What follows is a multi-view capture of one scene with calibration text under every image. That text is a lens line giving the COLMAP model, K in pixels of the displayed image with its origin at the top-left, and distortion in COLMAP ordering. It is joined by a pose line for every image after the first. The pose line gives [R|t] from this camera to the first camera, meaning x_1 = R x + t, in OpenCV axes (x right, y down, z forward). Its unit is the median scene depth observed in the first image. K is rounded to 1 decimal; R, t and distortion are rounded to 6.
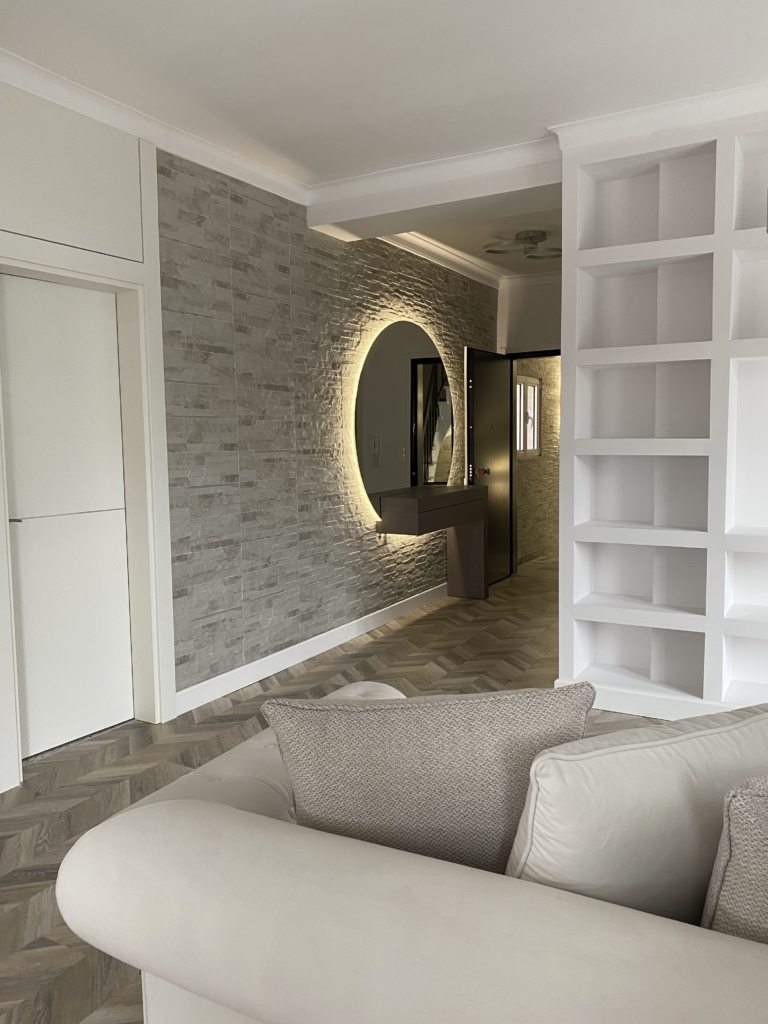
lens RADIAL K [[773.0, 0, 395.9], [0, 773.0, 513.9], [0, 0, 1]] dist [0.058545, -0.117148]
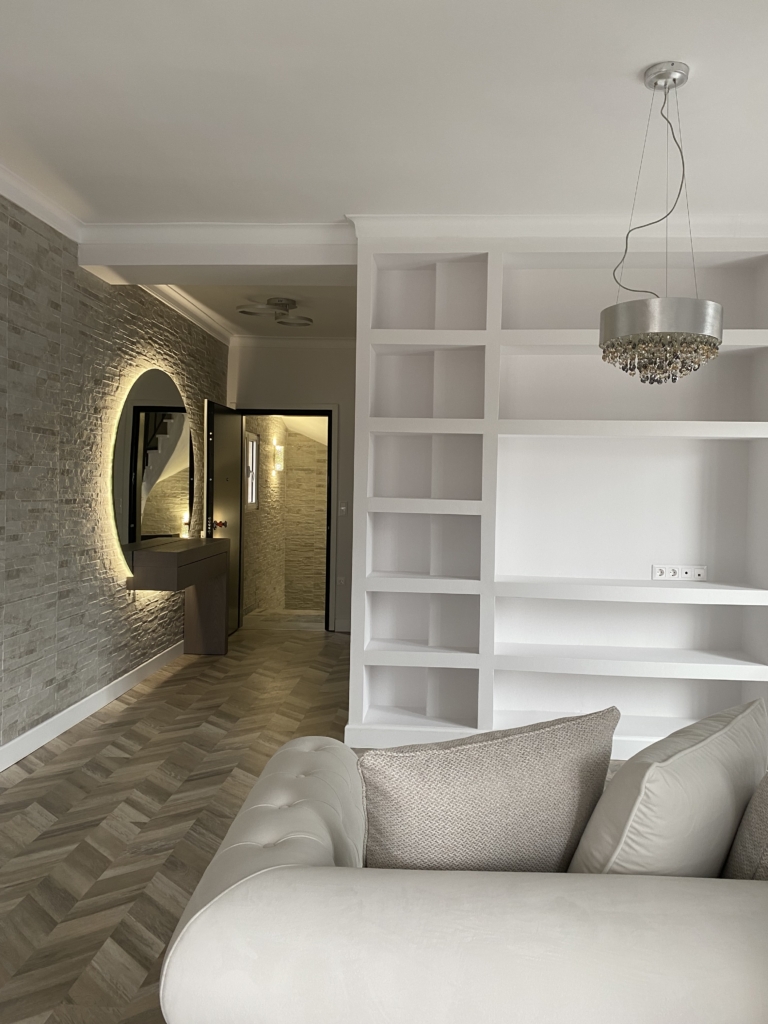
lens RADIAL K [[773.0, 0, 398.2], [0, 773.0, 503.2], [0, 0, 1]] dist [0.058545, -0.117148]
pose [[0.900782, 0.023258, 0.433649, -0.165657], [0.011671, 0.996908, -0.077712, -0.002878], [-0.434115, 0.075062, 0.897725, 0.007150]]
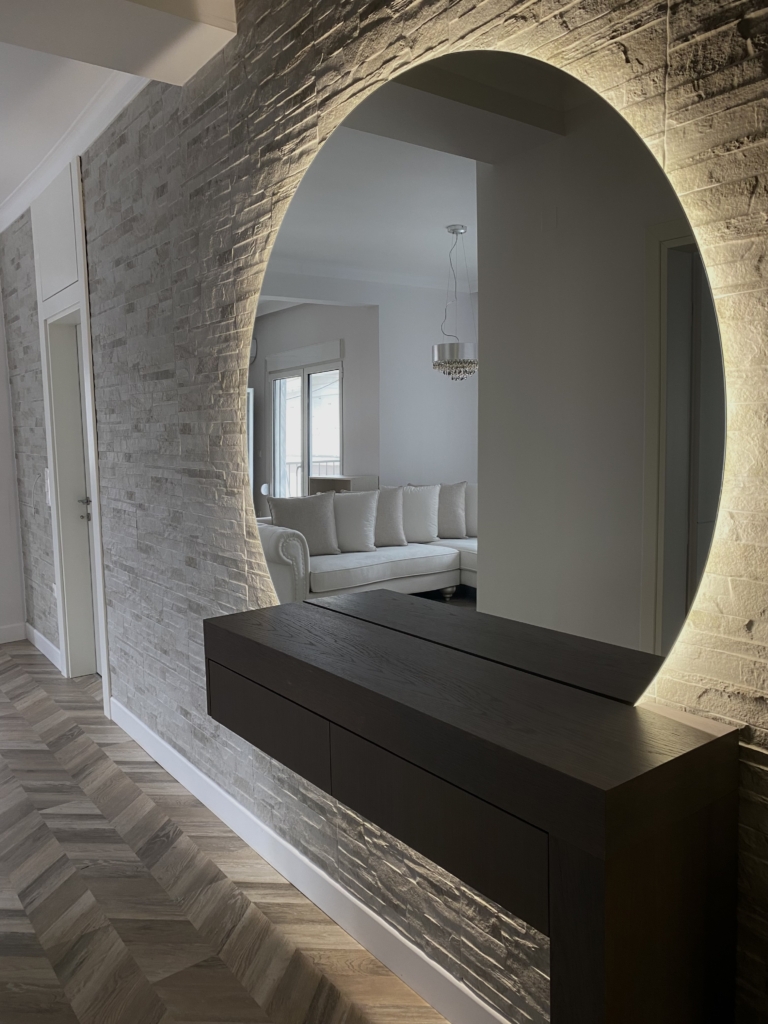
lens RADIAL K [[773.0, 0, 408.5], [0, 773.0, 510.5], [0, 0, 1]] dist [0.058545, -0.117148]
pose [[-0.395178, 0.111644, -0.911795, 0.381302], [-0.075624, 0.985264, 0.153416, -0.159656], [0.915486, 0.129580, -0.380912, 1.410721]]
